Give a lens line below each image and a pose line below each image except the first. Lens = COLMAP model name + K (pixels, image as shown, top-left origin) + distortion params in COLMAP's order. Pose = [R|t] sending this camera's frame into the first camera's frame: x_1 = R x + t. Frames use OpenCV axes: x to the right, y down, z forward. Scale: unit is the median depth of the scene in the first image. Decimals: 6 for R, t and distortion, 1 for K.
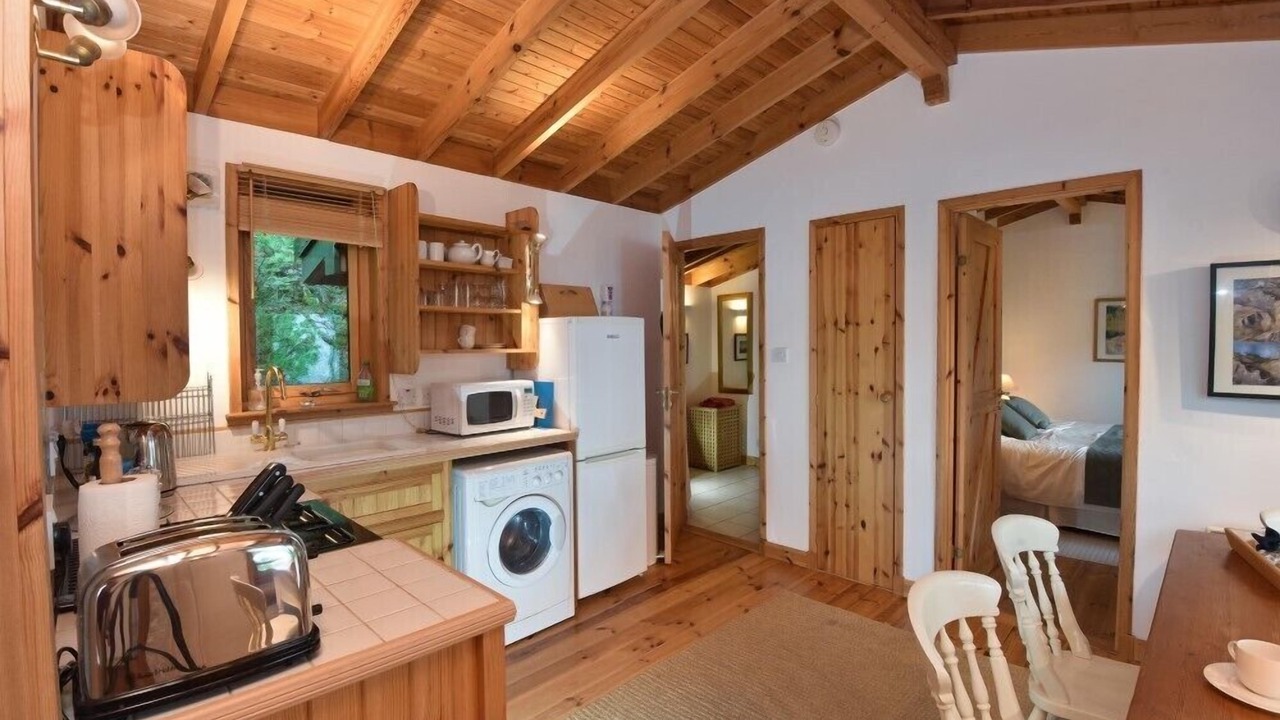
lens RADIAL K [[587.6, 0, 640.0], [0, 587.6, 360.0], [0, 0, 1]] dist [-0.000102, -0.000007]
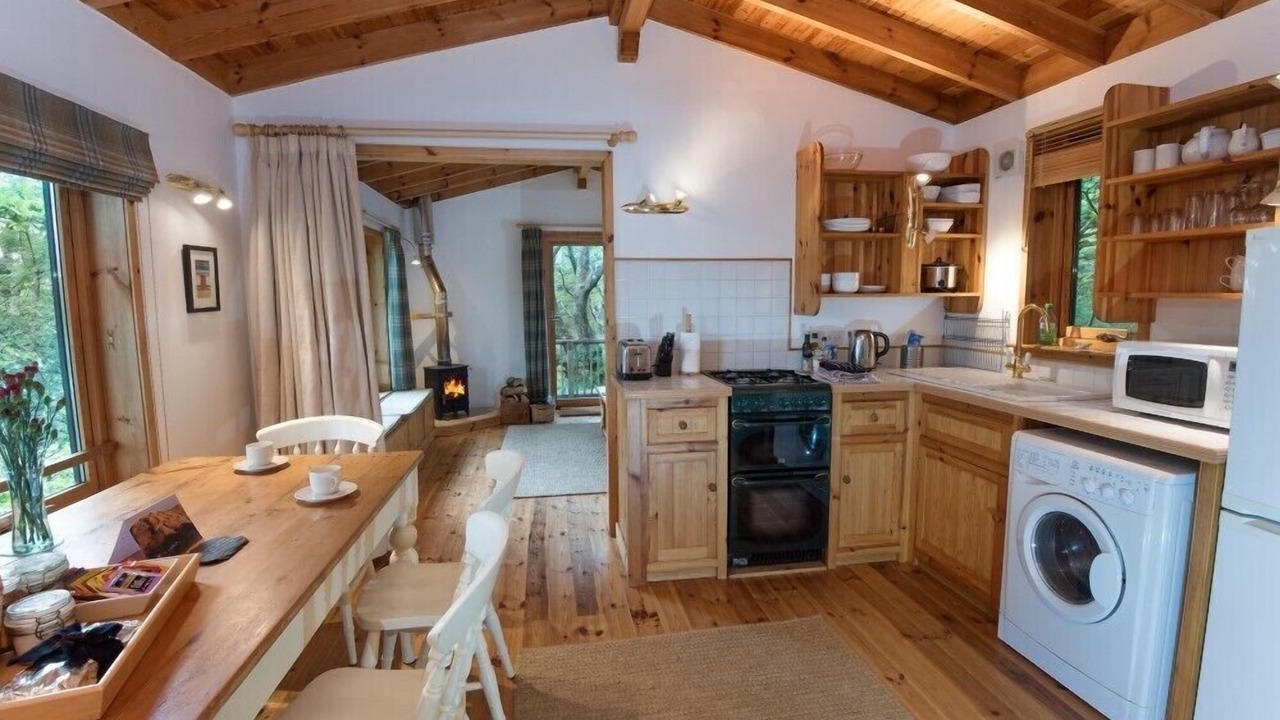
lens RADIAL K [[620.6, 0, 640.0], [0, 620.6, 360.0], [0, 0, 1]] dist [-0.000564, -0.000138]
pose [[-0.591438, 0.096555, -0.800549, 0.681642], [-0.016209, 0.991181, 0.131522, -0.026031], [0.806188, 0.090763, -0.584657, 0.966799]]
